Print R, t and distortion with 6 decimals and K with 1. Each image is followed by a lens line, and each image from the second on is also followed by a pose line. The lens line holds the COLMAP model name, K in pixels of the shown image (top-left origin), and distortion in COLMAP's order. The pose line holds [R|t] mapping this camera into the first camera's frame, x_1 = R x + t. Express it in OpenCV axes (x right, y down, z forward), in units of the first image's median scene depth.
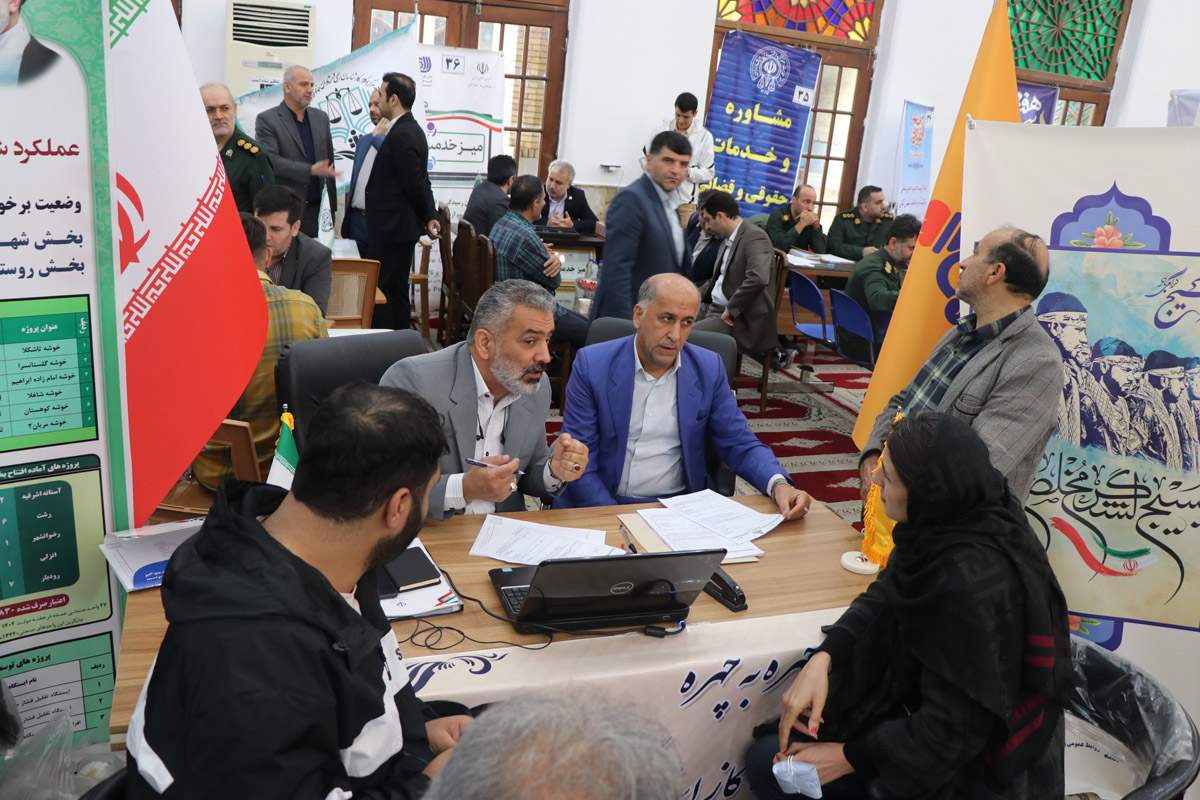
lens RADIAL K [[1030.2, 0, 611.8], [0, 1030.2, 395.6], [0, 0, 1]] dist [-0.191405, 0.174170]
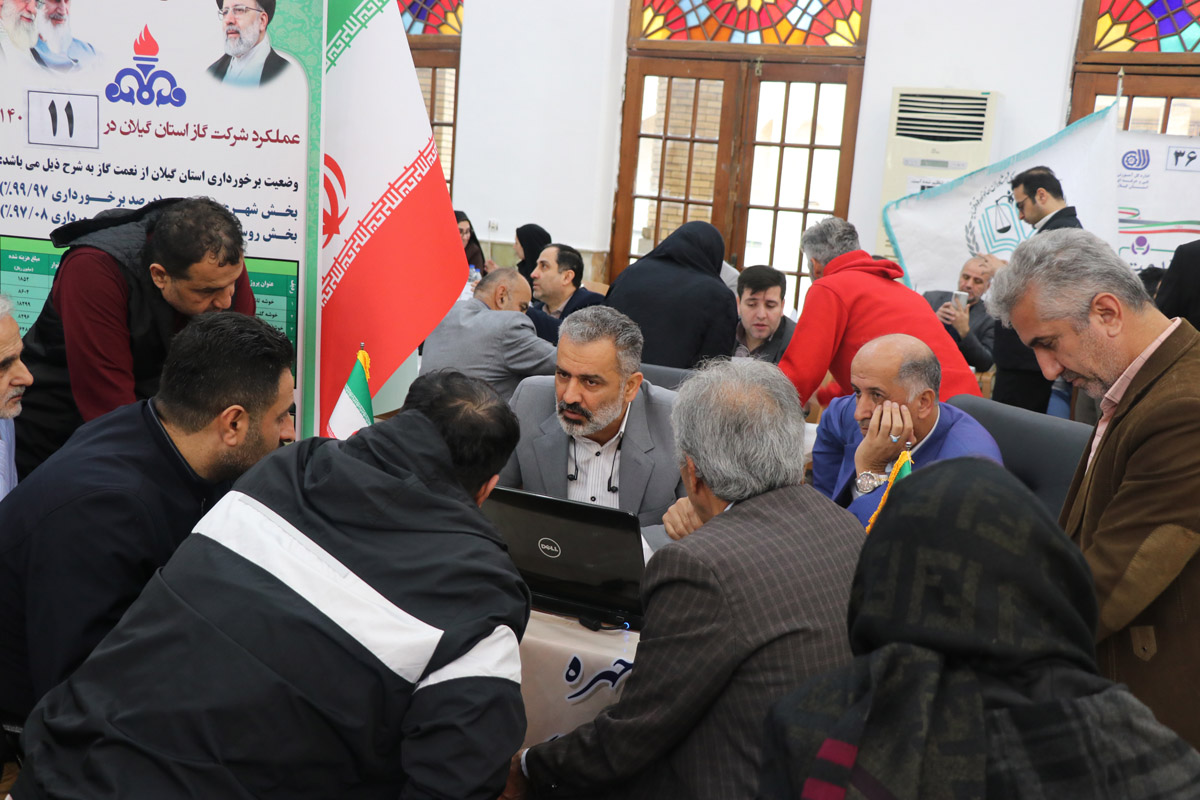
lens RADIAL K [[1345.8, 0, 599.4], [0, 1345.8, 413.9], [0, 0, 1]] dist [-0.013194, 0.038269]
pose [[0.721095, 0.072429, -0.689040, 0.588131], [-0.197797, 0.974652, -0.104547, 0.120192], [0.664002, 0.211679, 0.717143, 0.077702]]
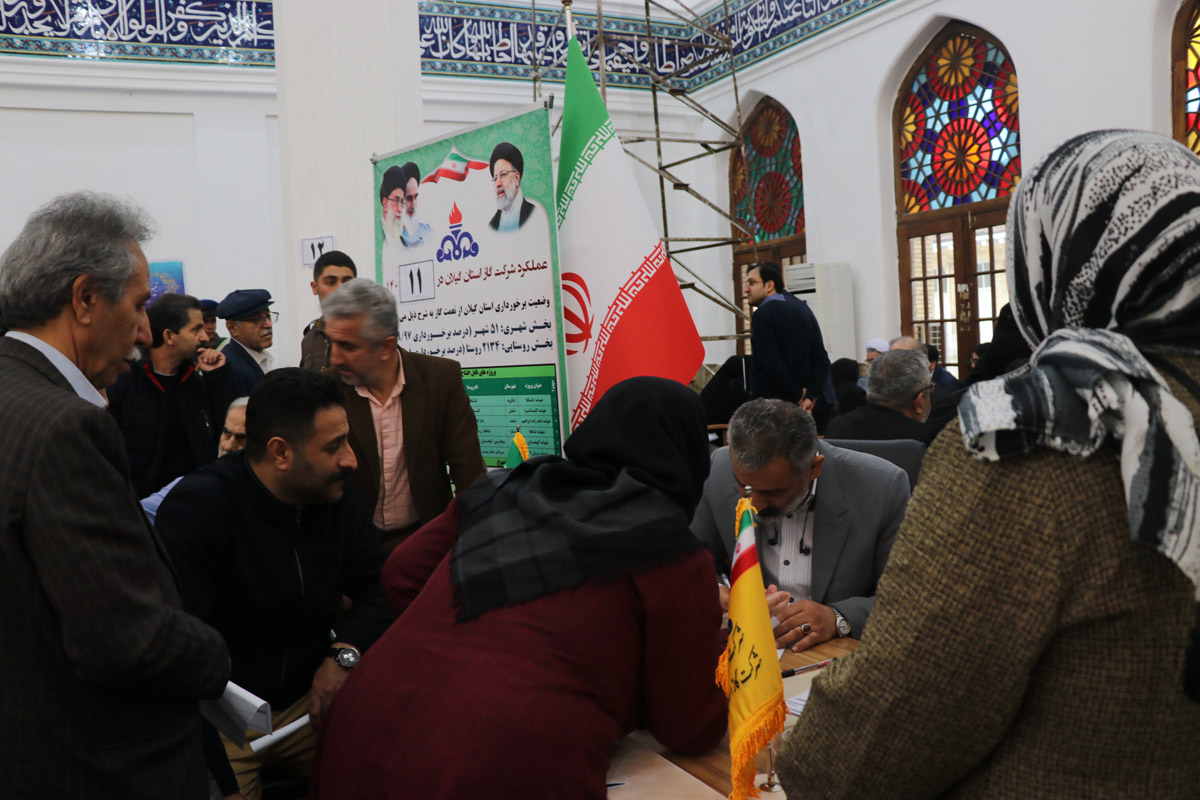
lens RADIAL K [[1028.6, 0, 547.4], [0, 1028.6, 400.8], [0, 0, 1]] dist [-0.187133, 0.169151]
pose [[0.104368, -0.054800, -0.993028, 0.645056], [-0.226134, 0.971020, -0.077353, 0.045948], [0.968489, 0.232631, 0.088951, 0.591911]]
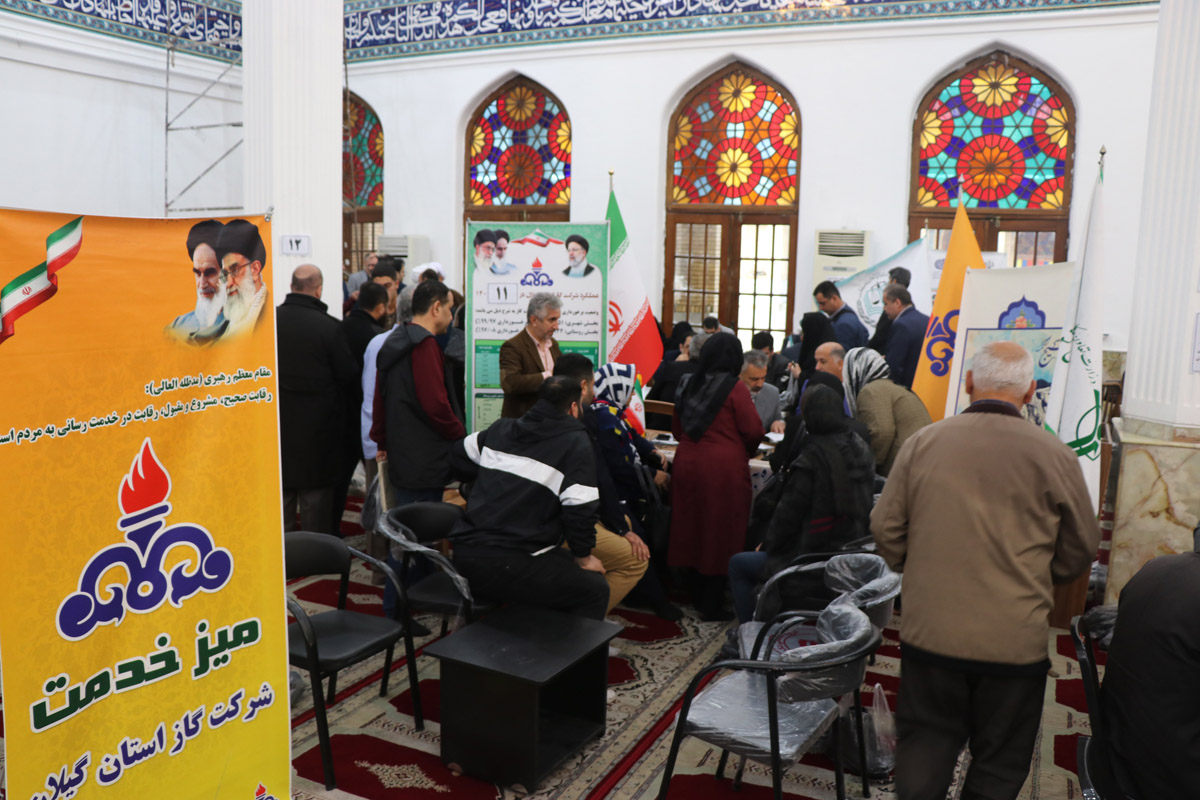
lens RADIAL K [[1030.2, 0, 611.8], [0, 1030.2, 395.6], [0, 0, 1]] dist [-0.191405, 0.174170]
pose [[0.729717, 0.007284, -0.683711, 1.169888], [-0.144931, 0.978870, -0.144255, 0.357917], [0.668213, 0.204356, 0.715353, -0.855526]]
